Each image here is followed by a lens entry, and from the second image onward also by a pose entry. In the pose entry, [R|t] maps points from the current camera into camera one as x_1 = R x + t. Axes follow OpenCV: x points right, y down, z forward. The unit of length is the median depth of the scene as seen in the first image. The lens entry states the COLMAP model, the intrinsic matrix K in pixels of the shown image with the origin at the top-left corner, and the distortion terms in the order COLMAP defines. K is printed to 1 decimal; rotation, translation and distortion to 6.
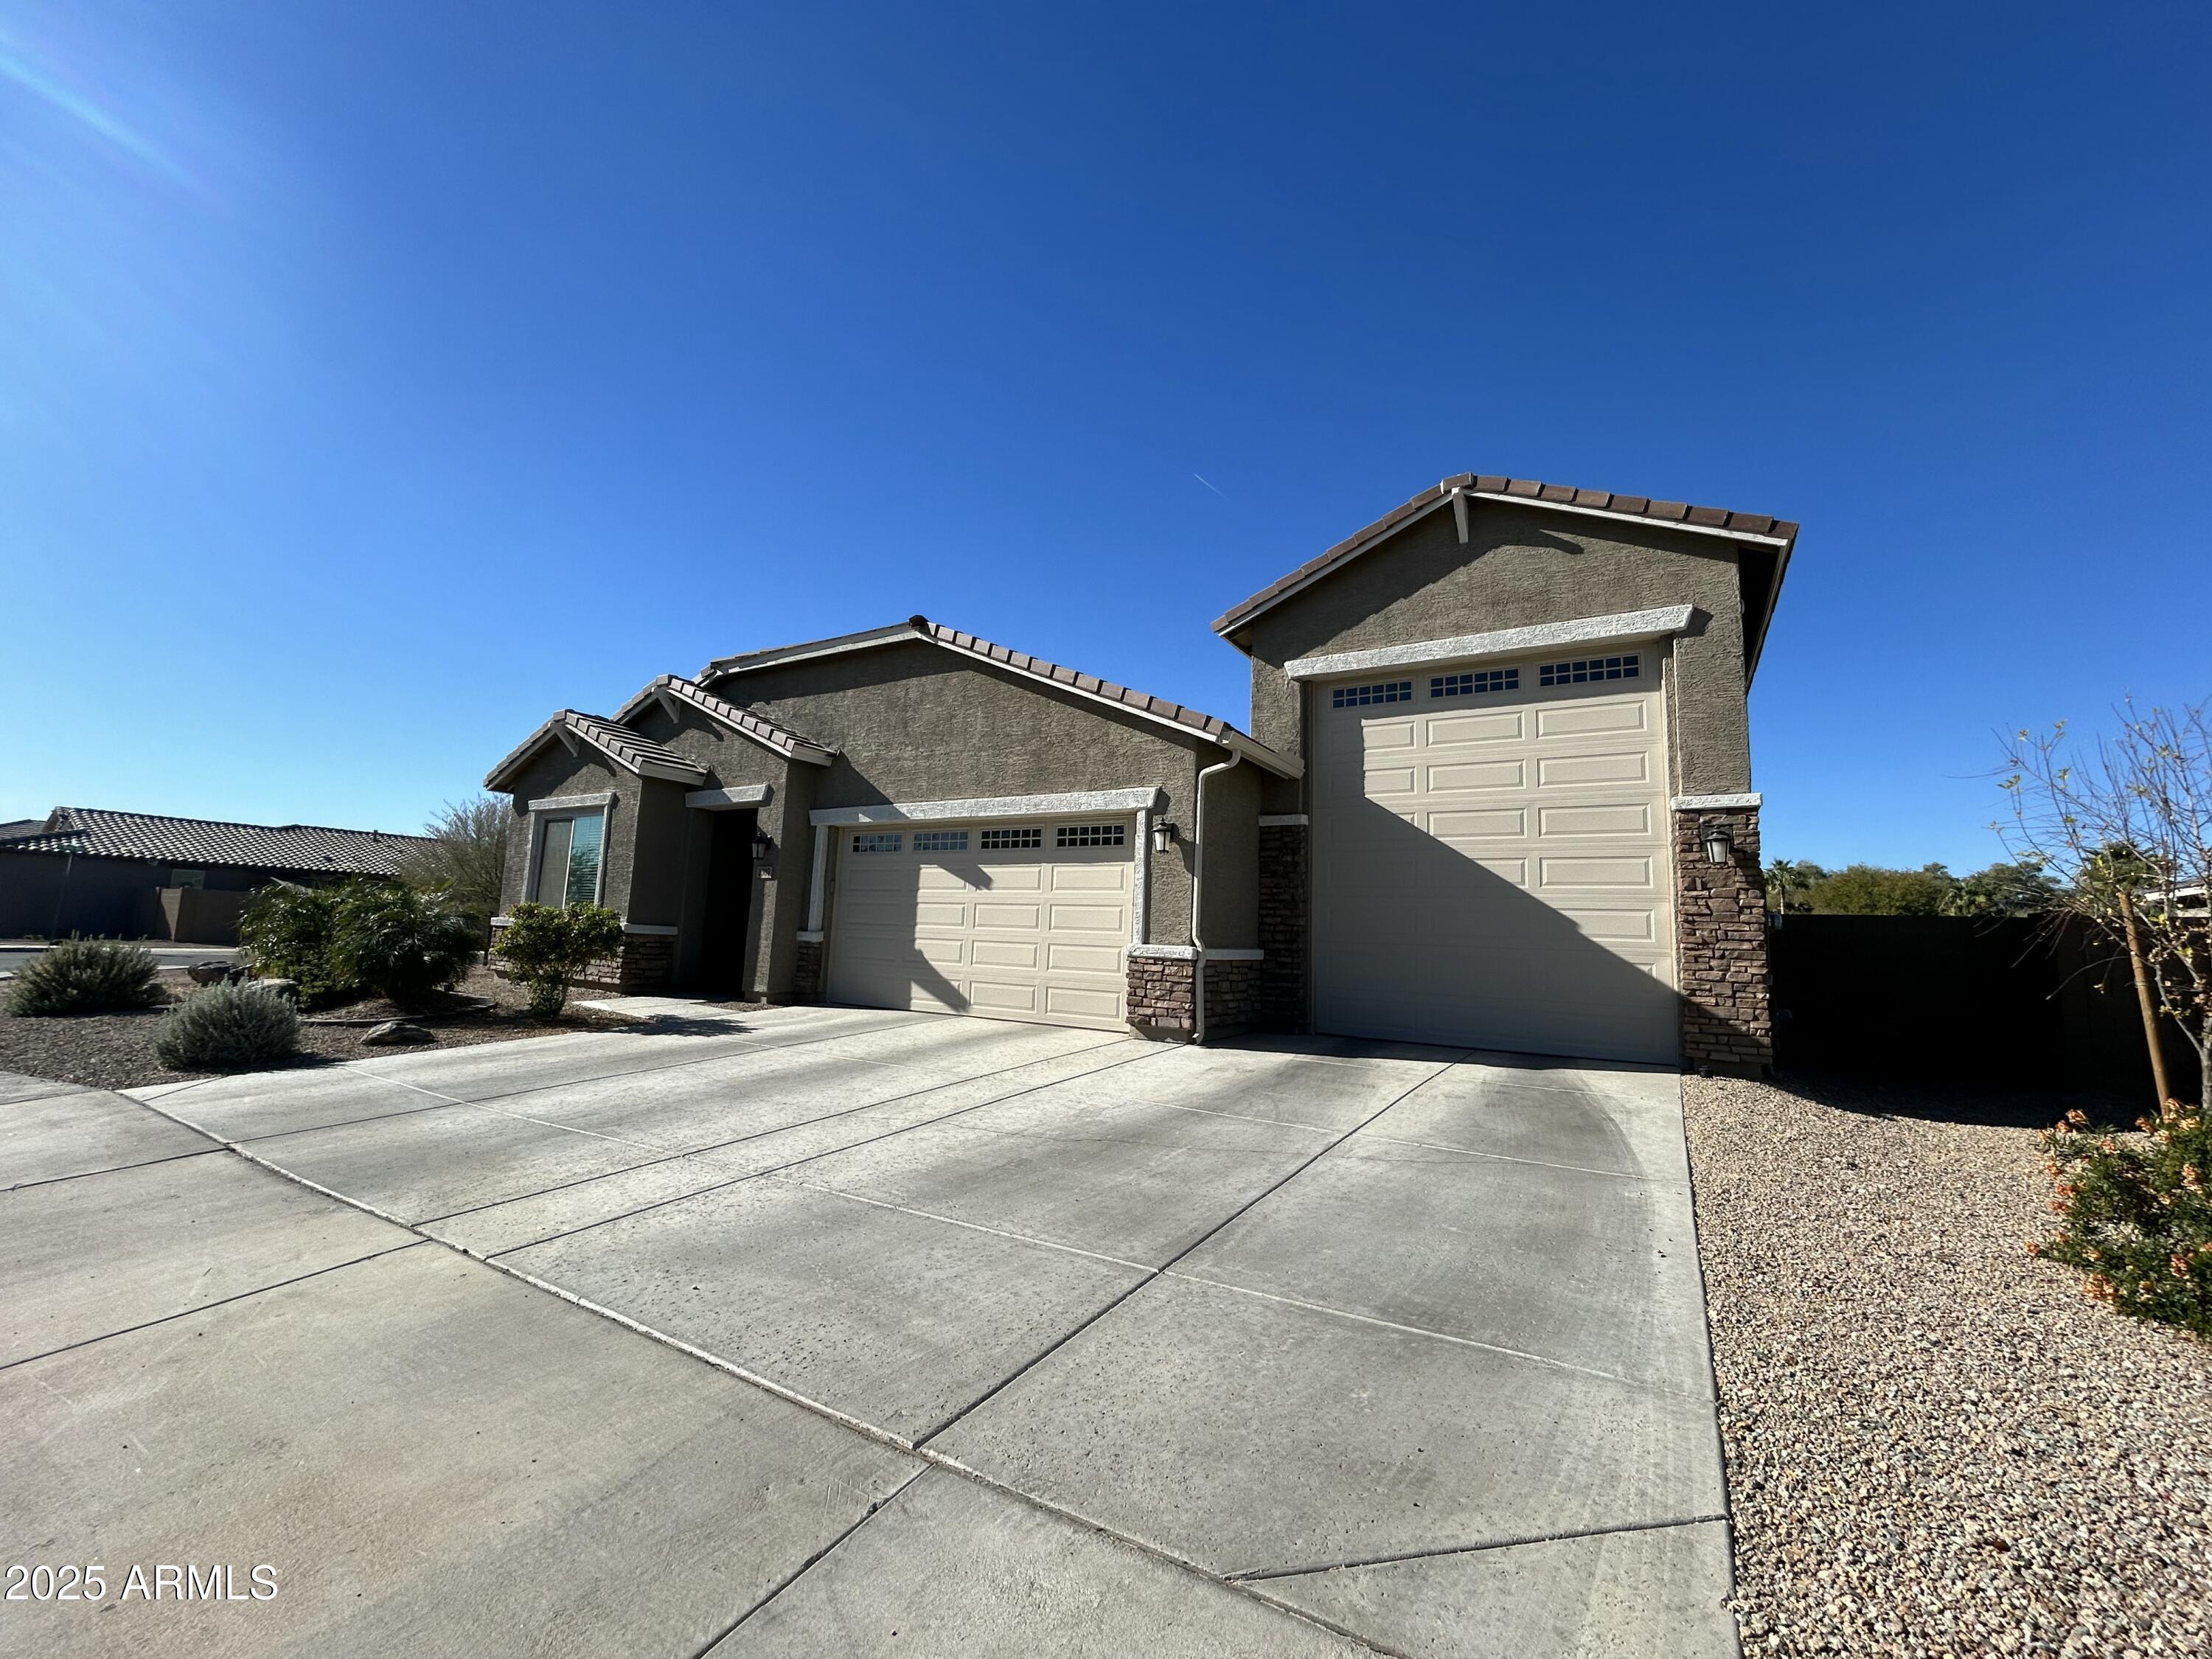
lens RADIAL K [[903.9, 0, 1105.6], [0, 903.9, 830.4], [0, 0, 1]] dist [-0.001094, -0.000559]
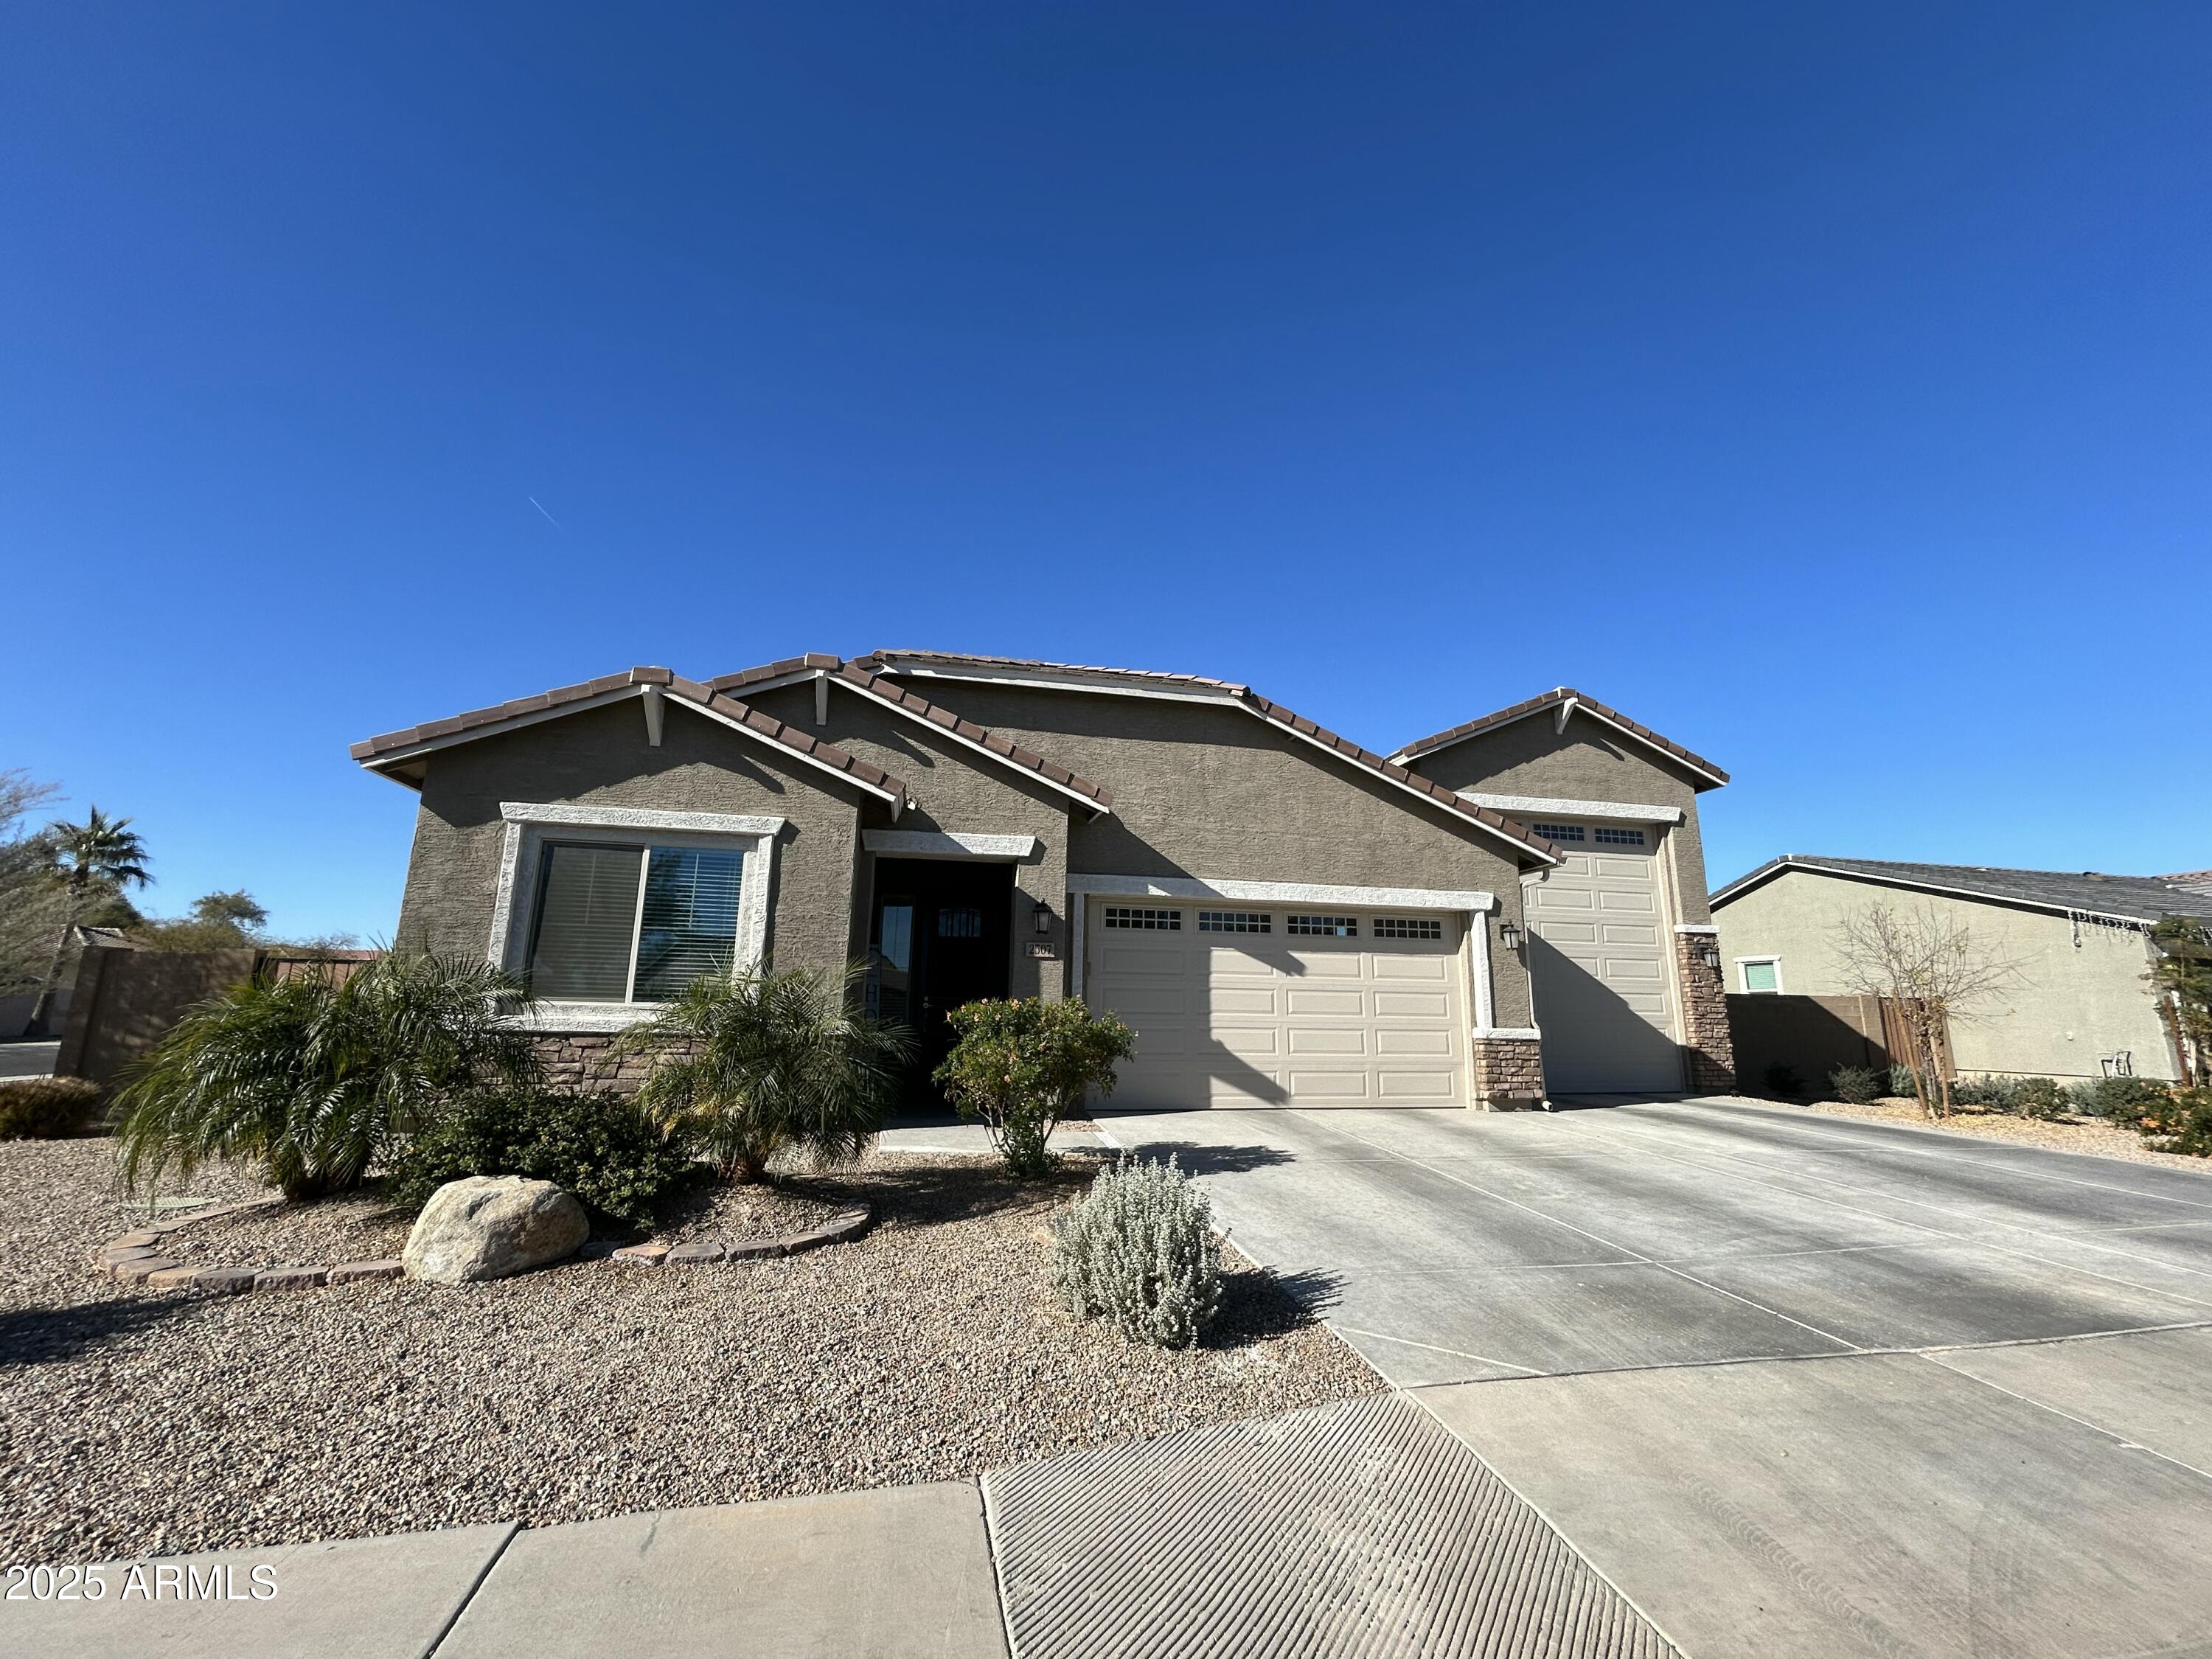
lens RADIAL K [[887.8, 0, 1106.0], [0, 887.8, 829.5], [0, 0, 1]] dist [0.000014, -0.000009]
pose [[0.713696, 0.113044, 0.691274, -0.967363], [-0.072096, 0.993505, -0.088034, 0.007104], [-0.696736, 0.012991, 0.717210, 0.446025]]
